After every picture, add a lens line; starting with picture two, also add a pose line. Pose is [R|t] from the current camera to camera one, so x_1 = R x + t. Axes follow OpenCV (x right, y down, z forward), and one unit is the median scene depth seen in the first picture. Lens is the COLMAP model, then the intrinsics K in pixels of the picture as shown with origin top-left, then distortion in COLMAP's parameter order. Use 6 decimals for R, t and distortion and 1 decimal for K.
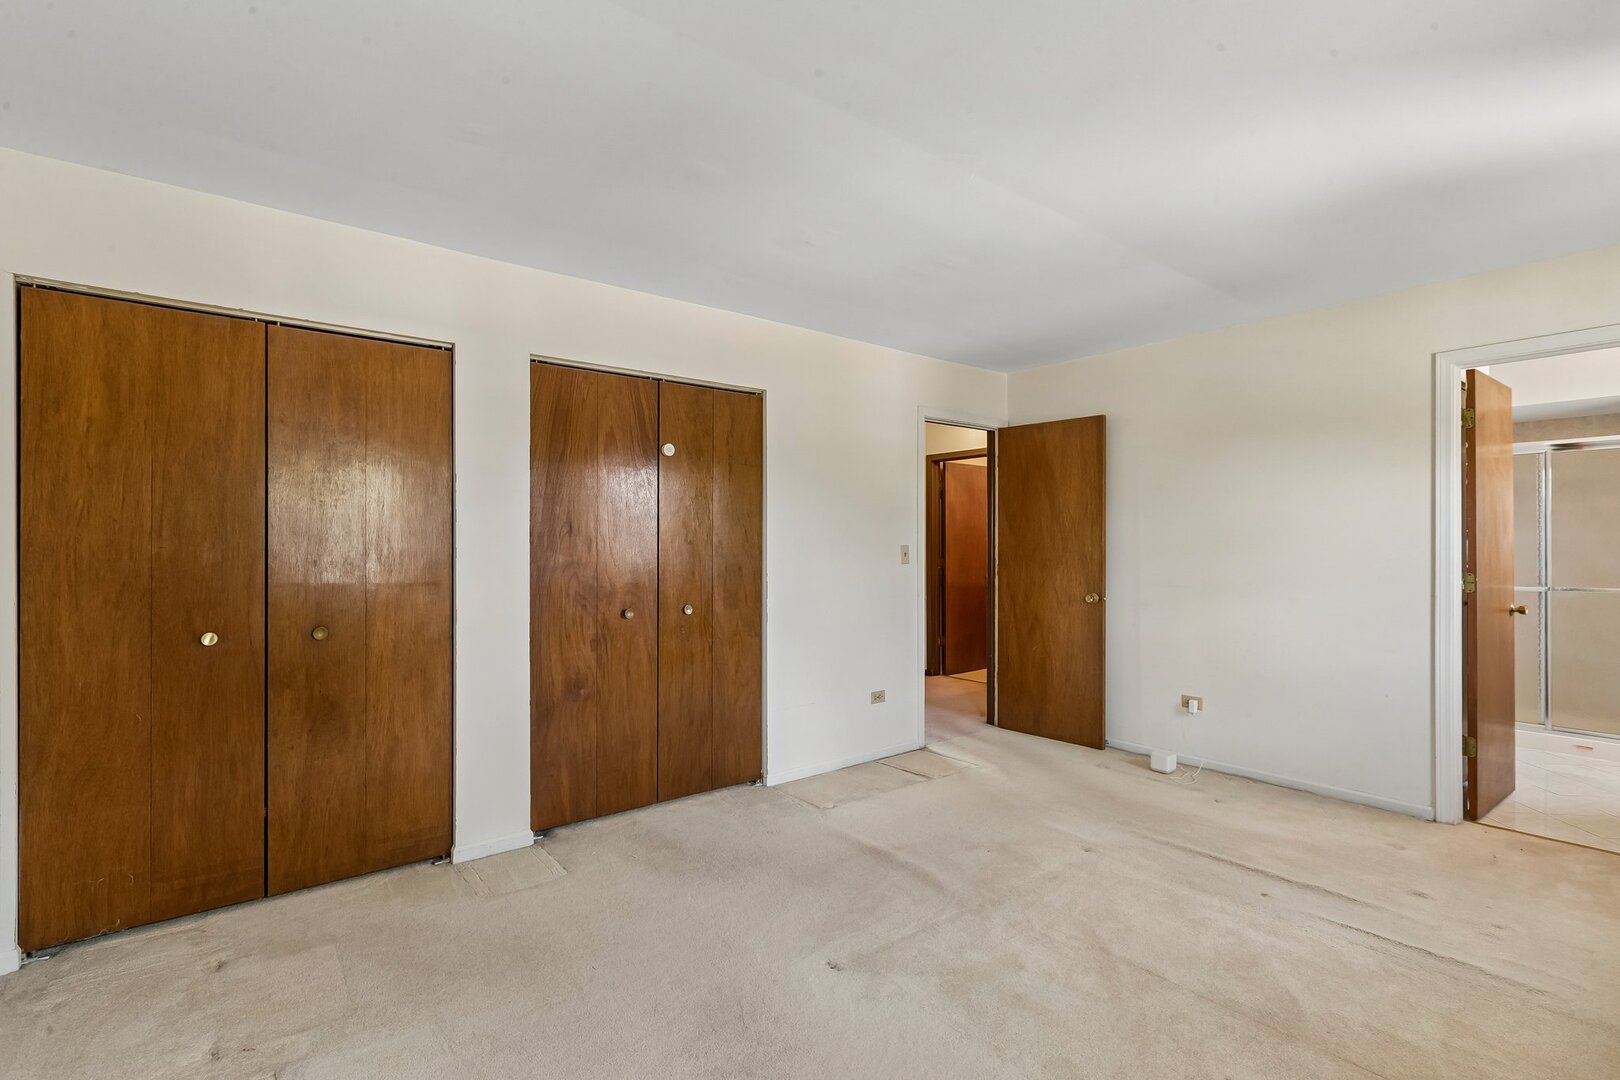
lens RADIAL K [[743.7, 0, 811.9], [0, 743.7, 536.8], [0, 0, 1]] dist [0.000468, 0.000387]
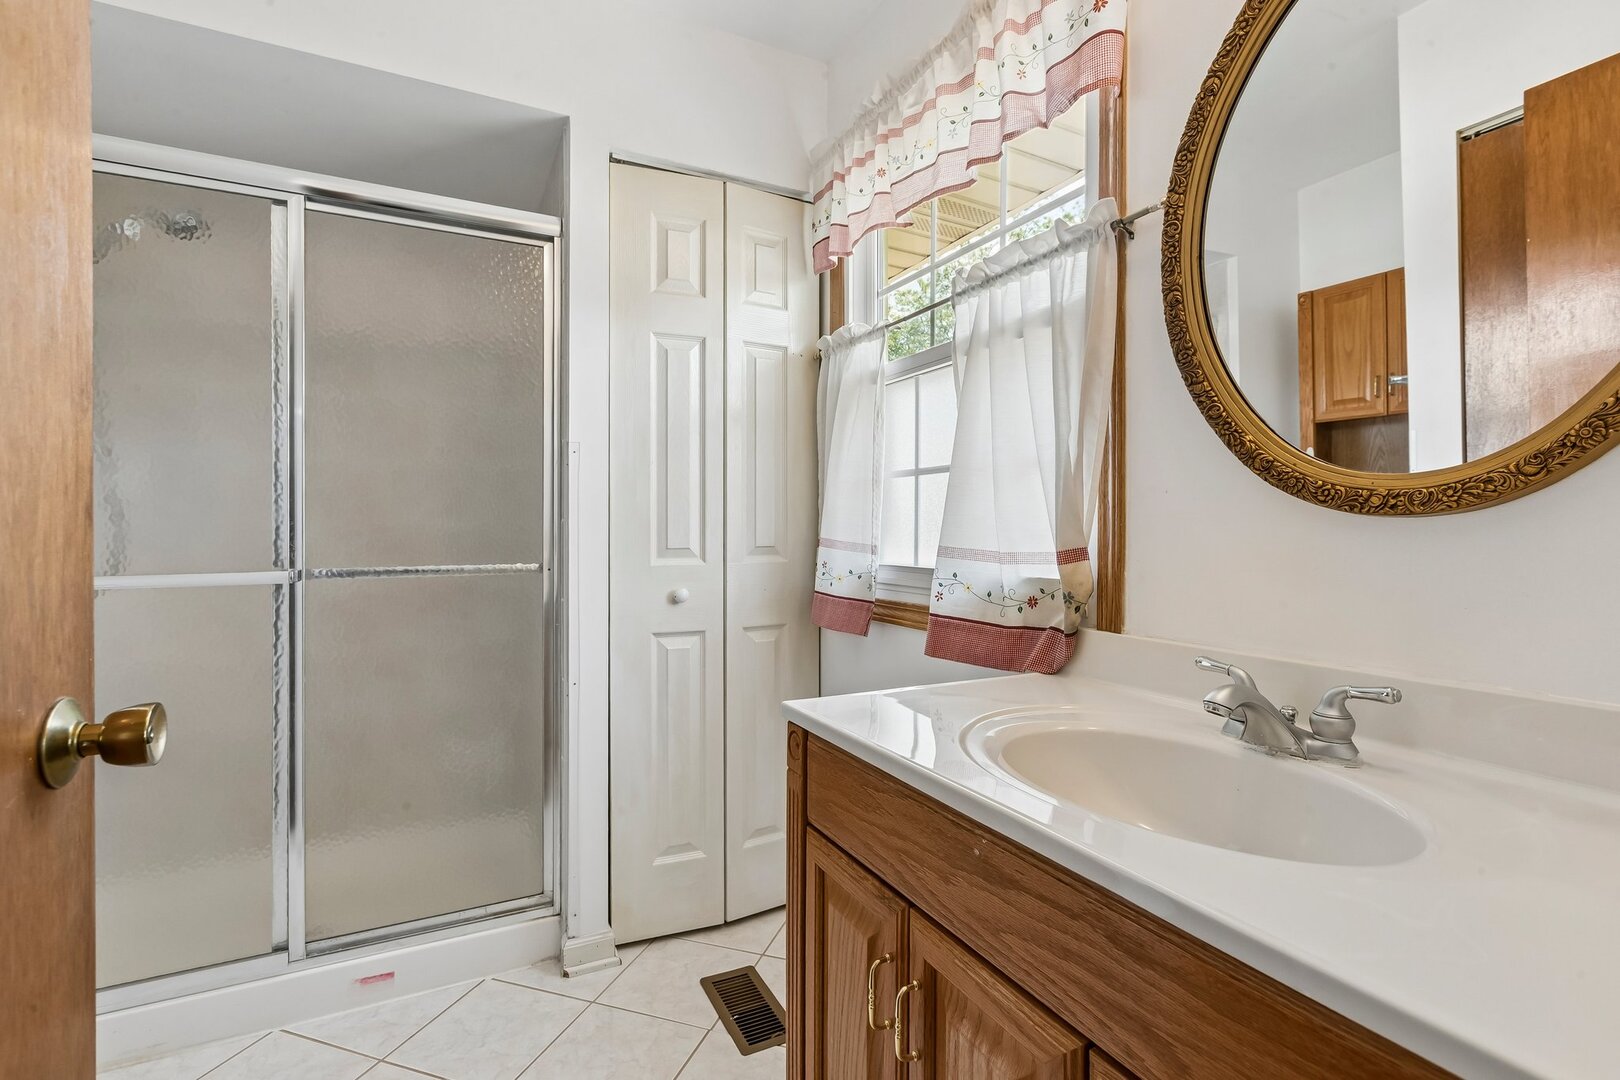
lens RADIAL K [[743.7, 0, 811.7], [0, 743.7, 531.0], [0, 0, 1]] dist [0.000468, 0.000387]
pose [[0.180958, 0.003812, 0.983483, 0.668008], [-0.000664, 0.999993, -0.003754, 0.049035], [-0.983491, 0.000027, 0.180959, 0.677481]]
